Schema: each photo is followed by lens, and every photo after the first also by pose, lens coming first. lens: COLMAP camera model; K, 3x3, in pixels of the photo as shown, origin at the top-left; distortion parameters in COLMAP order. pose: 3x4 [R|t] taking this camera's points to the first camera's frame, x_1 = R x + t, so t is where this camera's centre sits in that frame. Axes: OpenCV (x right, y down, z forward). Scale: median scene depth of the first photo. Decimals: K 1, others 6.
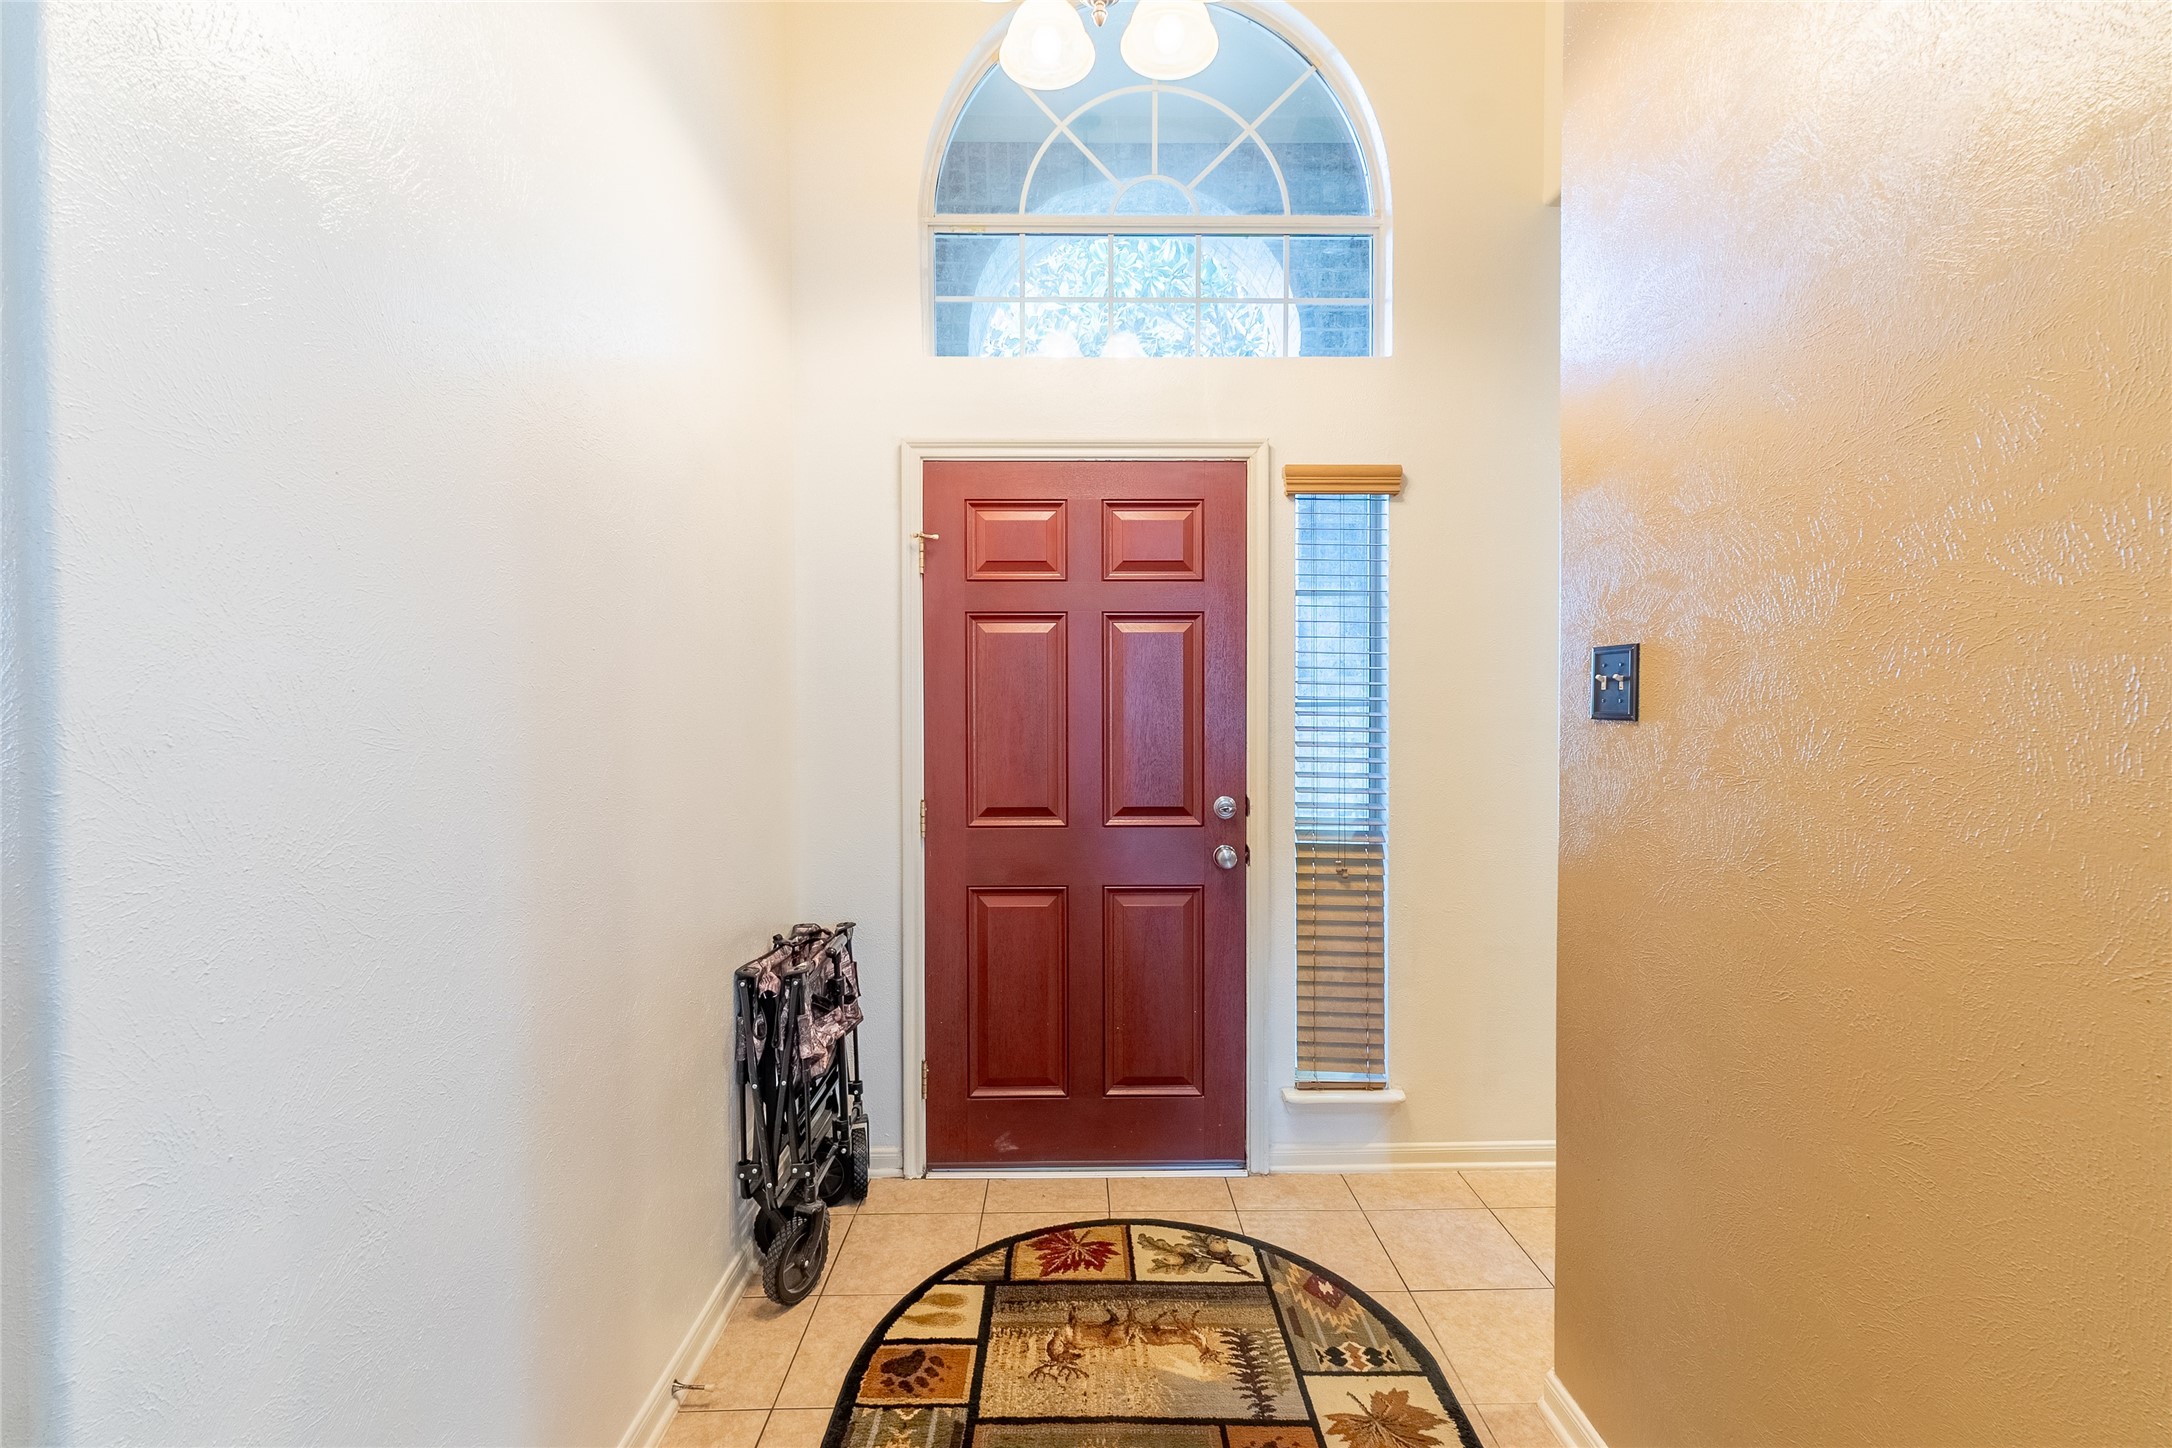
lens RADIAL K [[944.0, 0, 1084.3], [0, 944.0, 722.5], [0, 0, 1]] dist [0.006467, 0.001658]
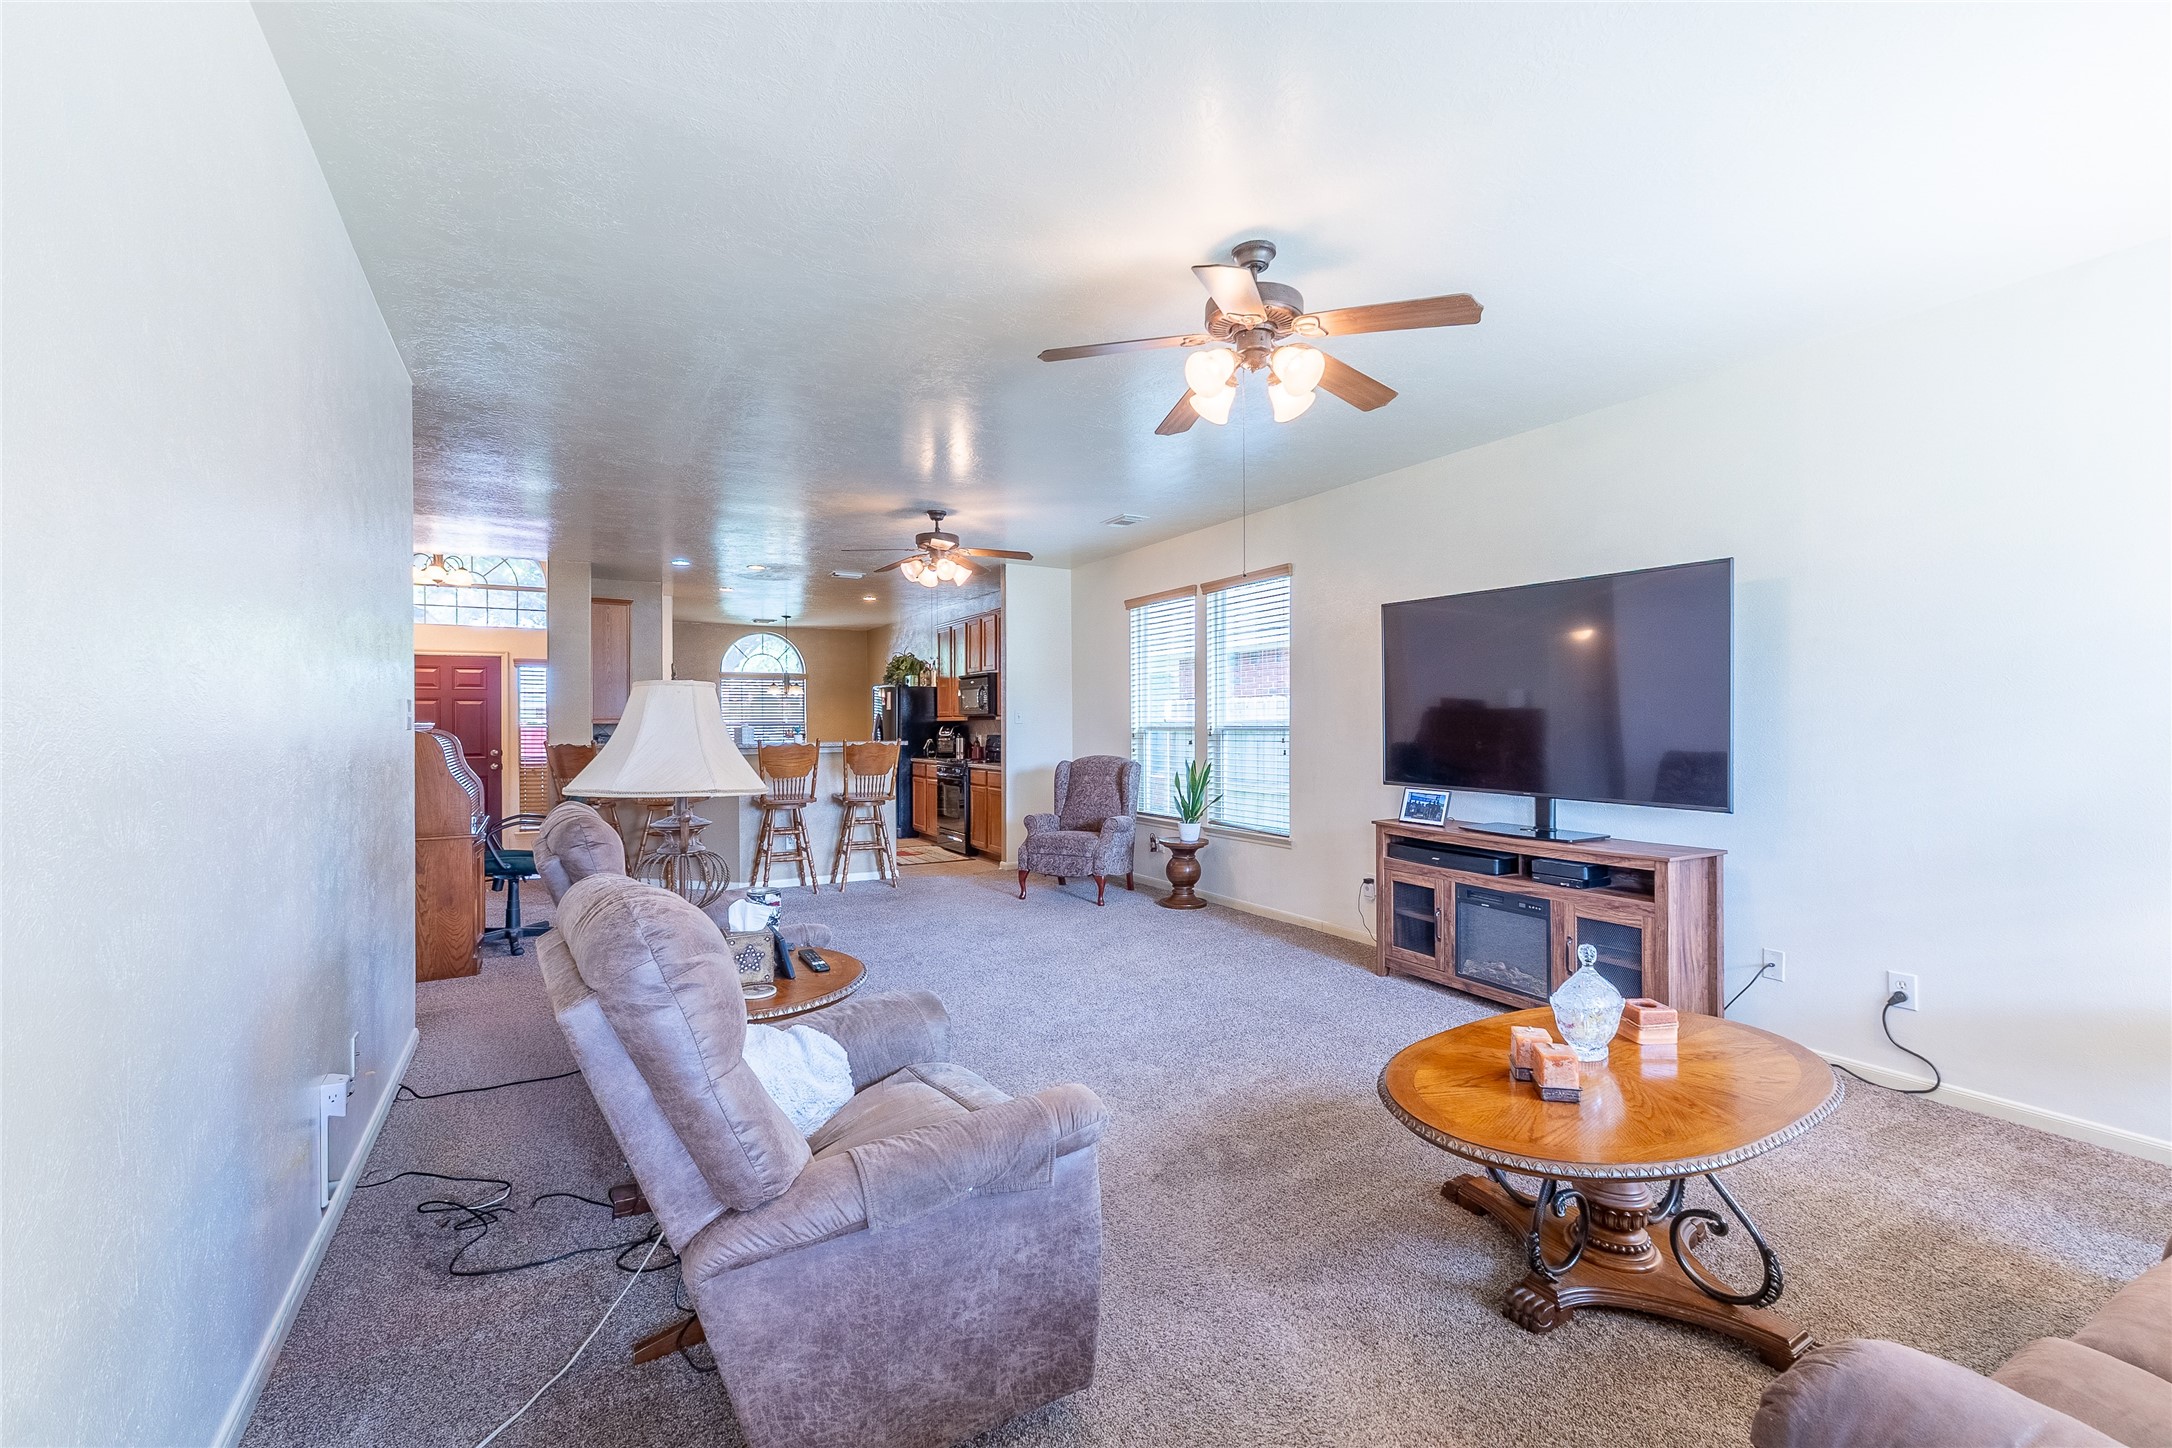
lens RADIAL K [[944.0, 0, 1082.4], [0, 944.0, 717.2], [0, 0, 1]] dist [0.006467, 0.001658]
pose [[0.879452, -0.008496, 0.475911, 0.403817], [0.012784, 0.999902, -0.005775, 0.002739], [-0.475816, 0.011163, 0.879474, -3.220093]]
